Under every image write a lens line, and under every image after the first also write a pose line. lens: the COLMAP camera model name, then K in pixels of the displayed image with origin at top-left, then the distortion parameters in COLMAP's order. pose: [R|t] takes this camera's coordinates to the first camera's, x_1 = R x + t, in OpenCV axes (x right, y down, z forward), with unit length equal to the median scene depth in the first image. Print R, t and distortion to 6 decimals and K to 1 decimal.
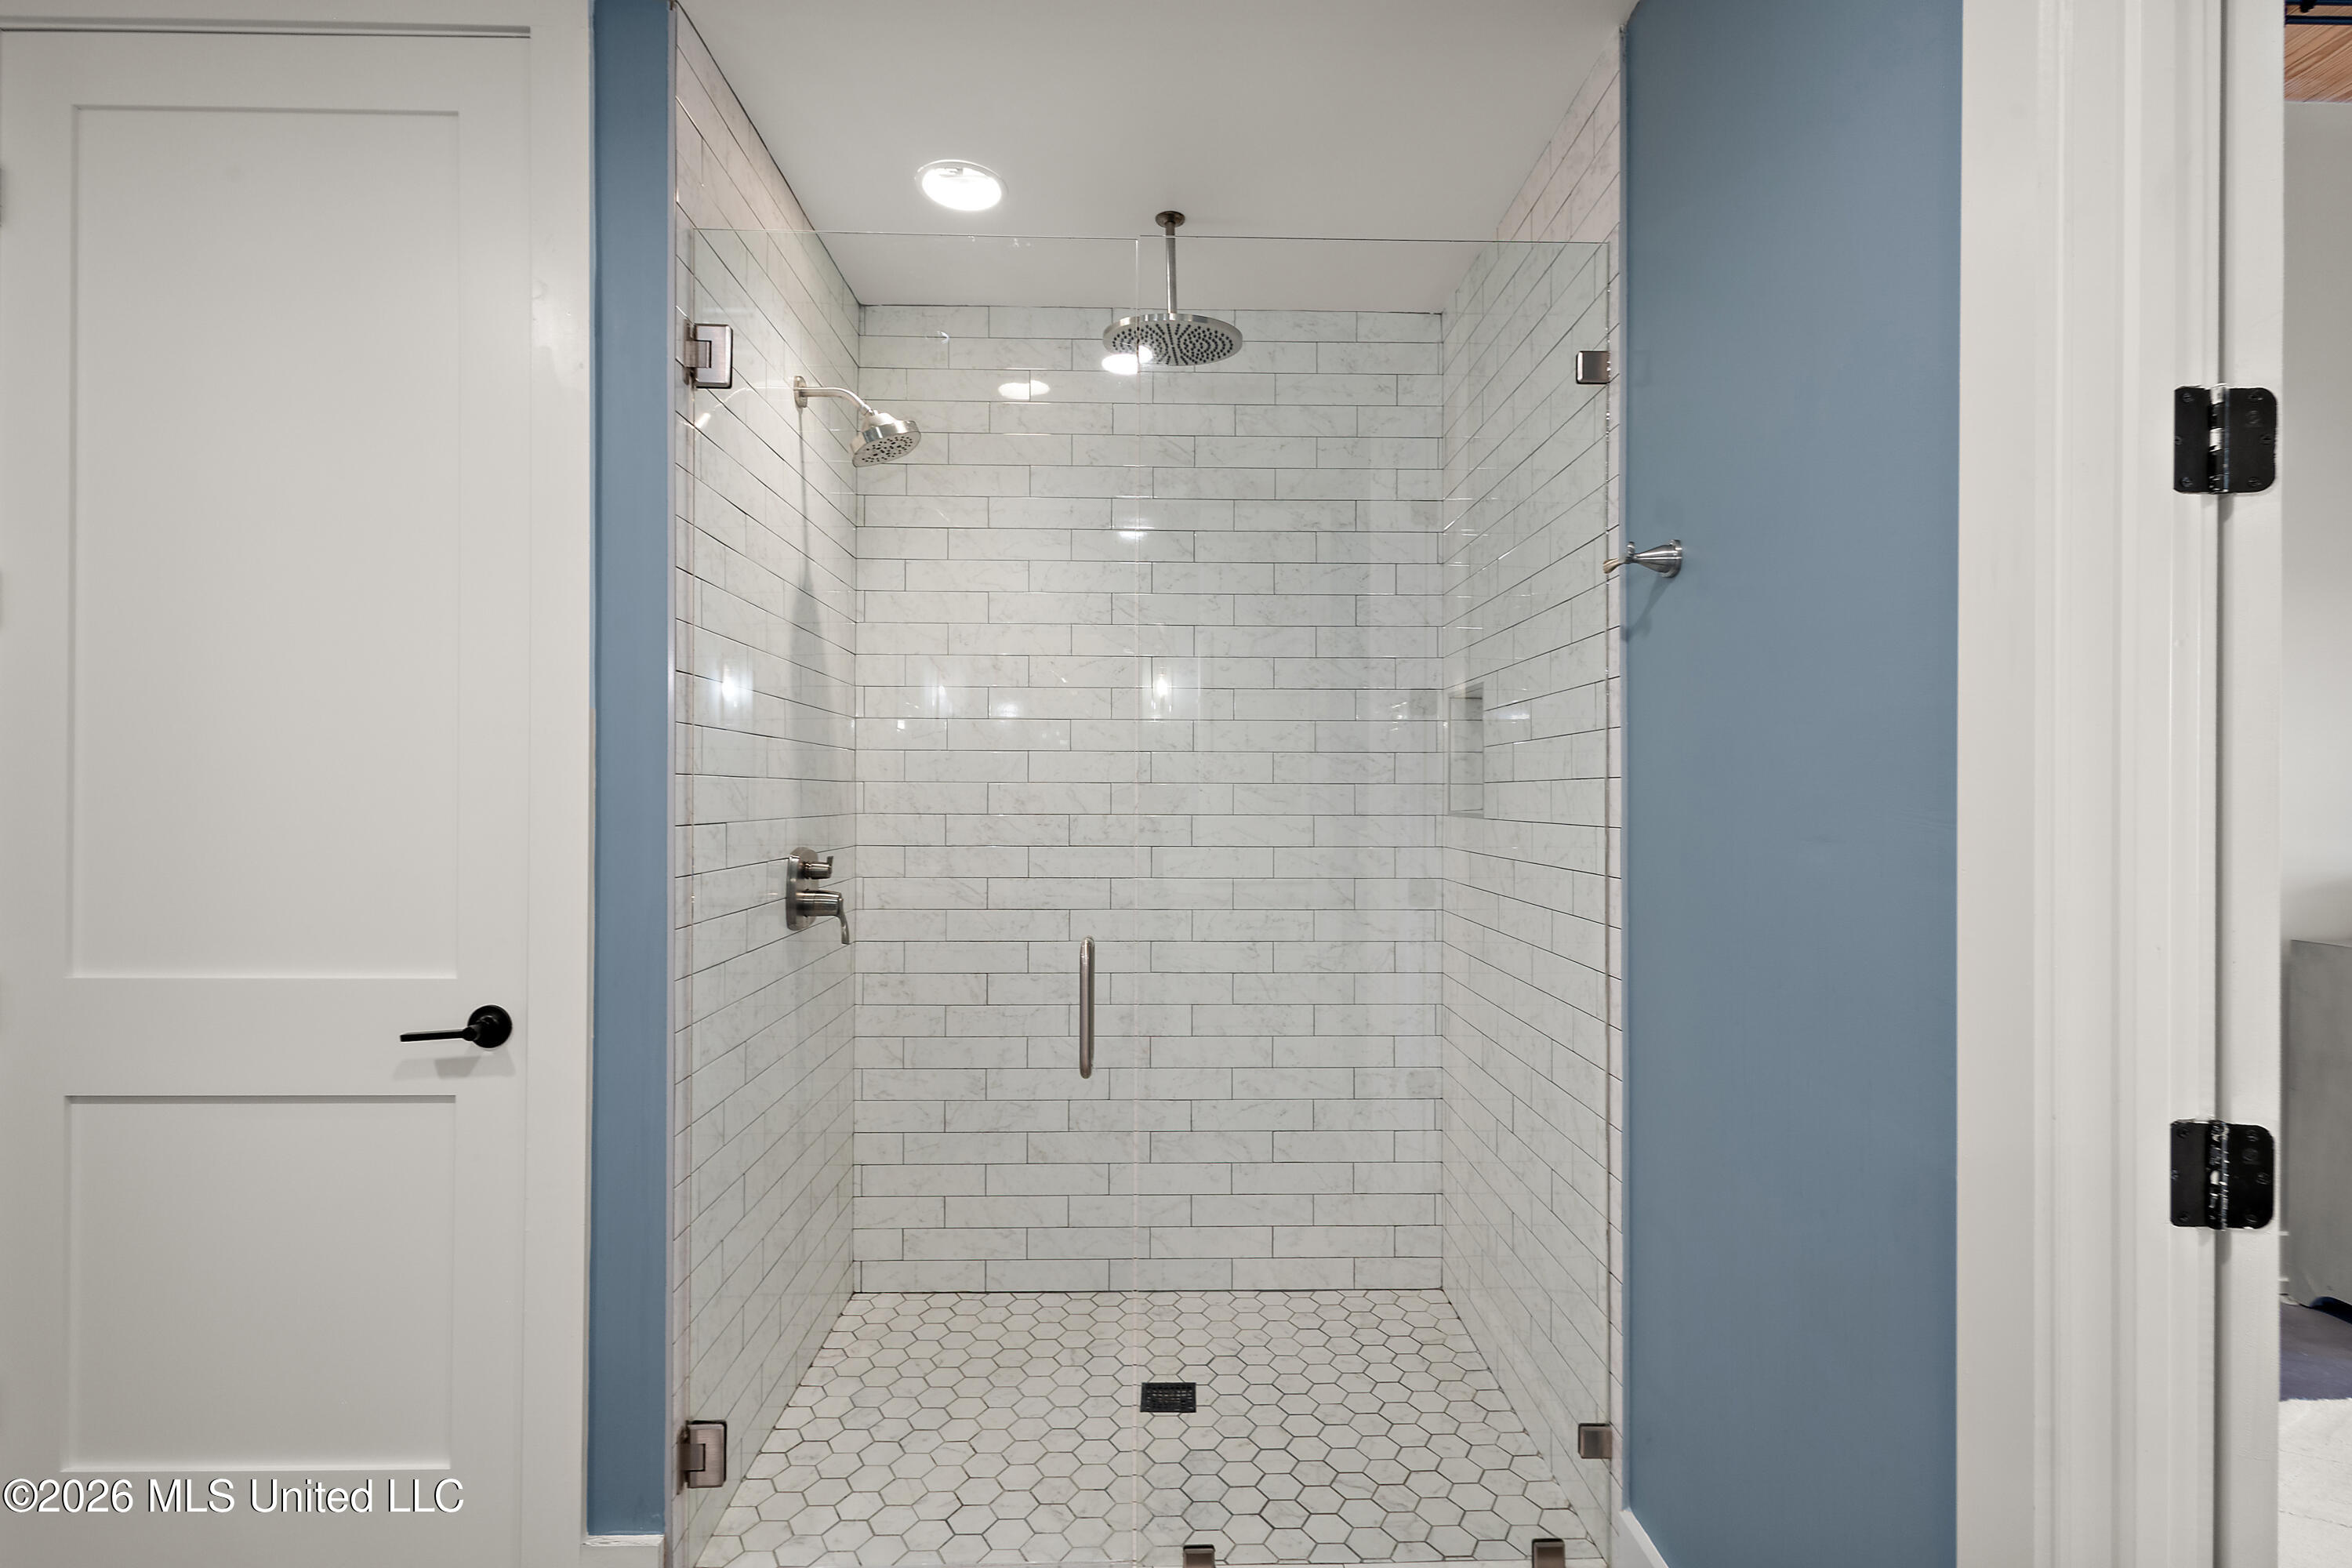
lens RADIAL K [[1122.3, 0, 1176.0], [0, 1122.3, 784.0], [0, 0, 1]] dist [0.001596, -0.000156]
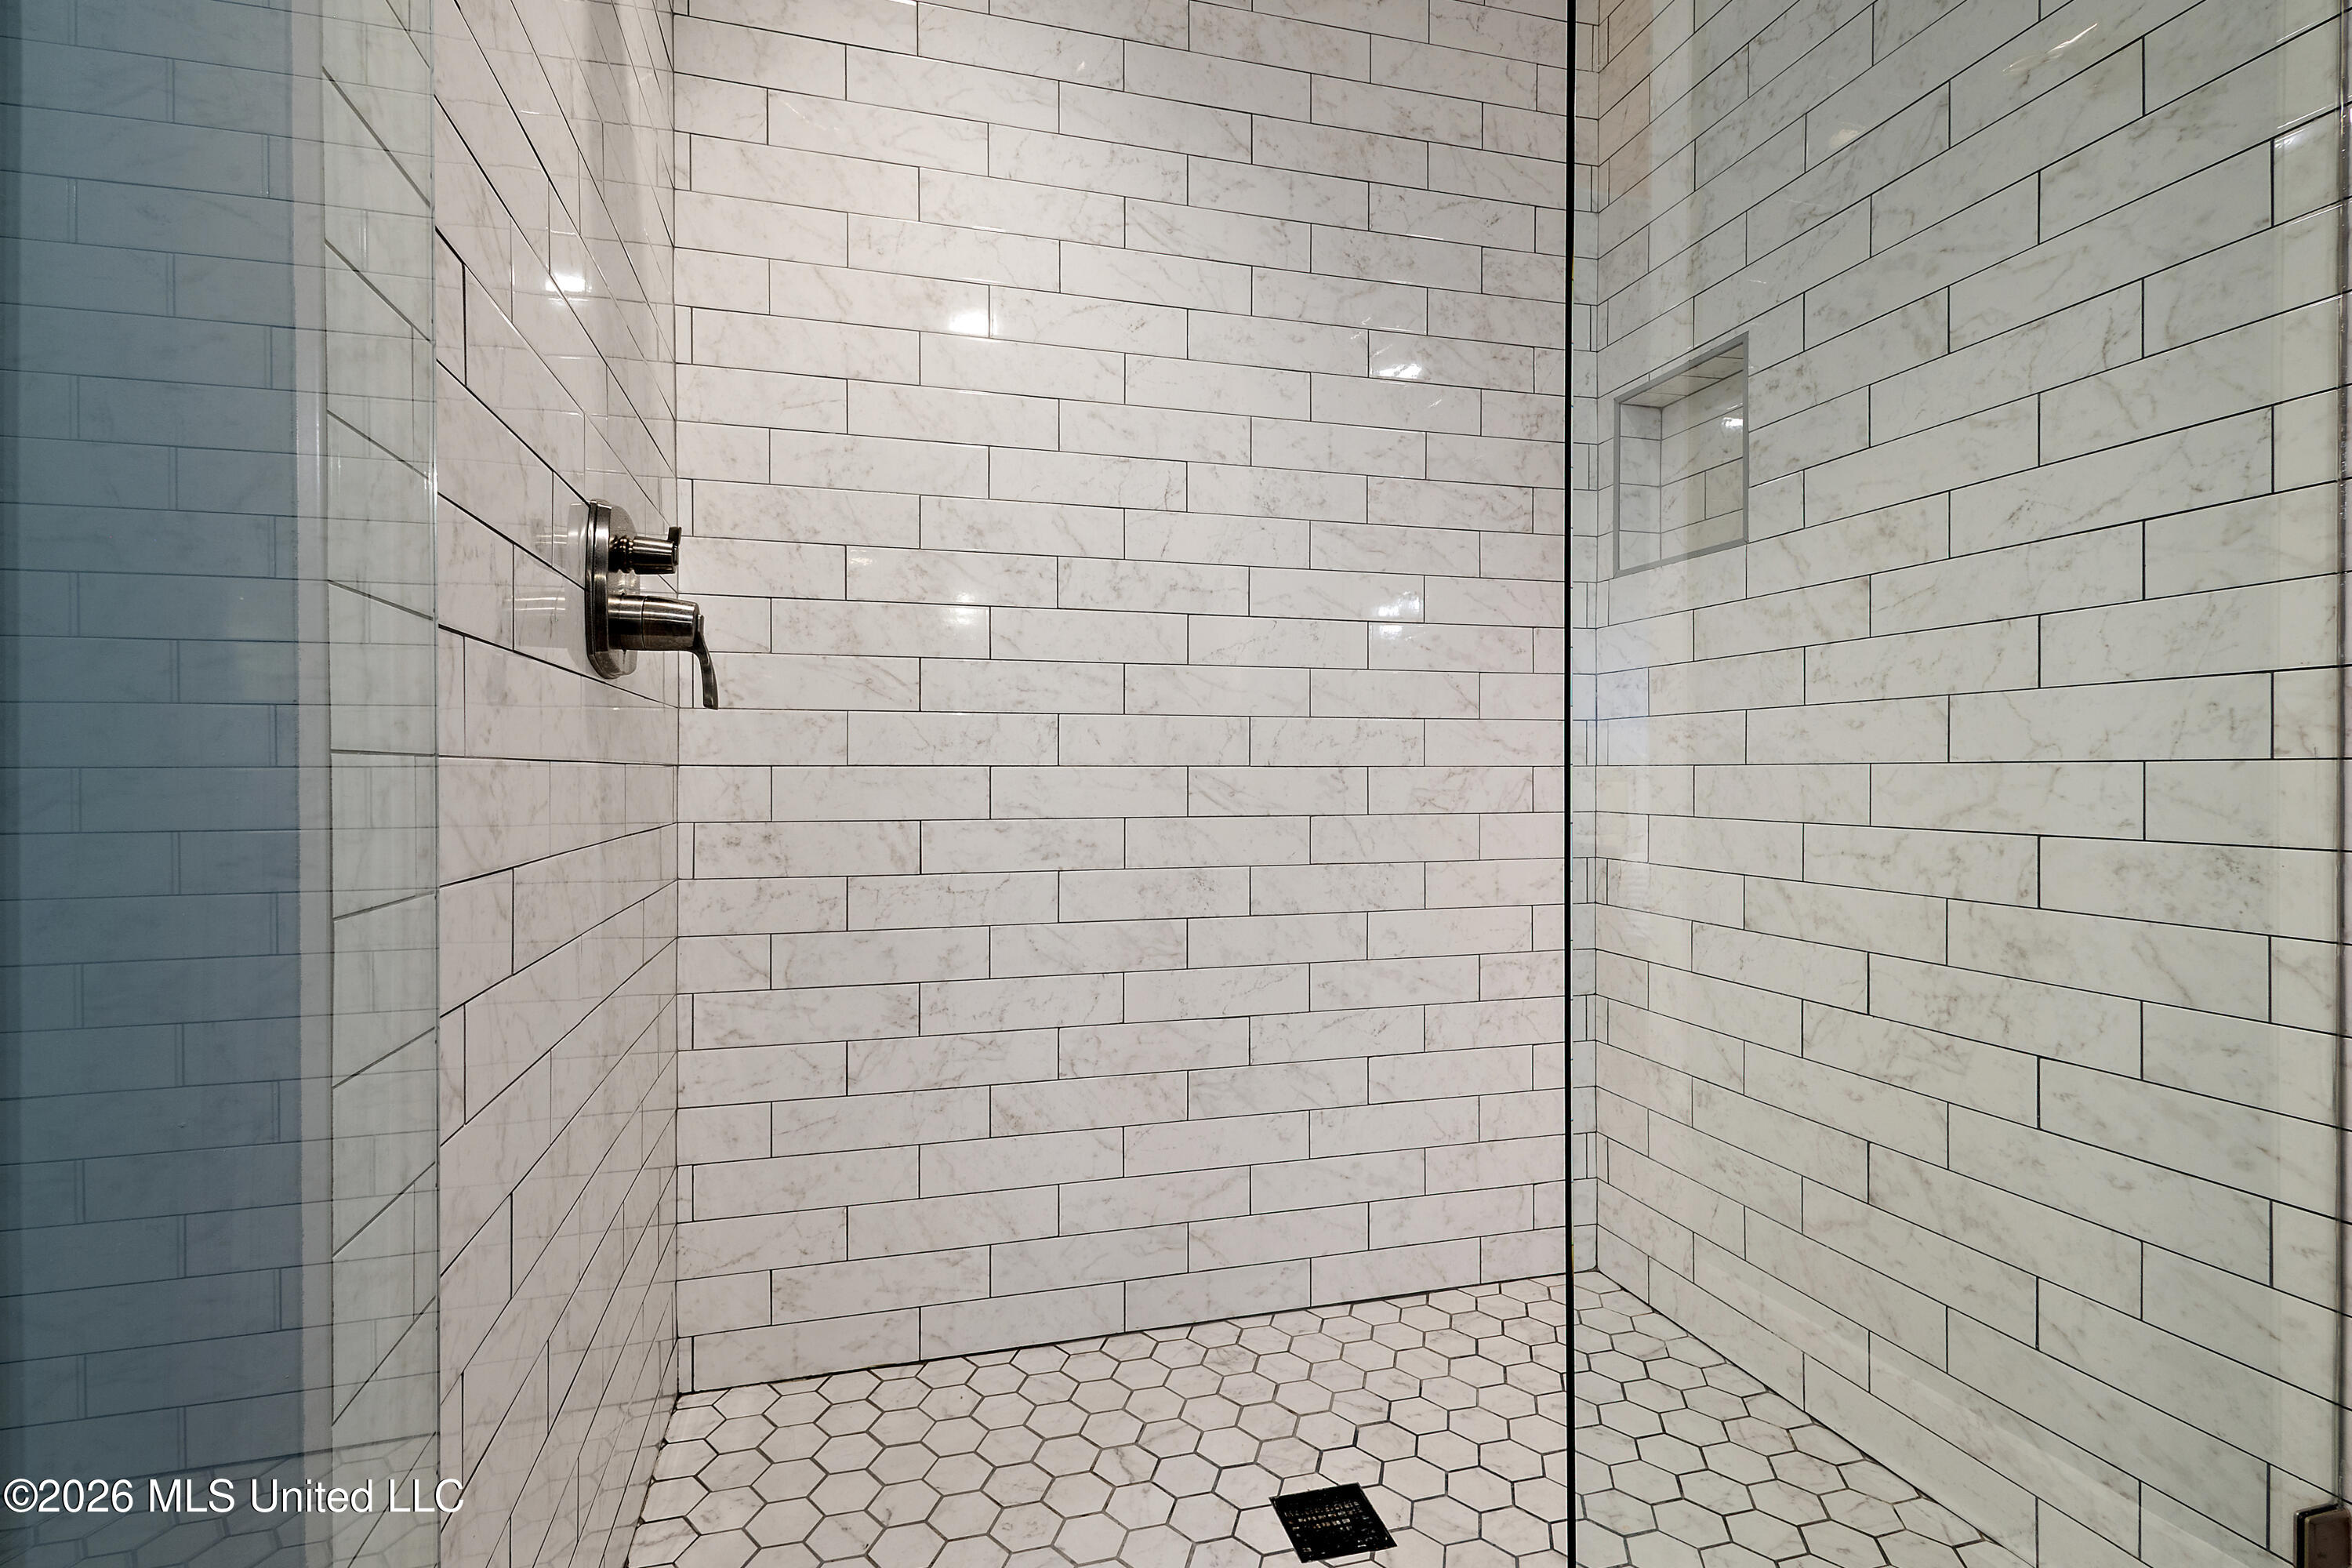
lens RADIAL K [[1117.2, 0, 1173.9], [0, 1117.2, 778.8], [0, 0, 1]] dist [0.009765, -0.000281]
pose [[0.970013, -0.005339, 0.242993, -0.181716], [0.002937, 0.999943, 0.010248, 0.141343], [-0.243034, -0.009227, 0.969974, 0.400266]]
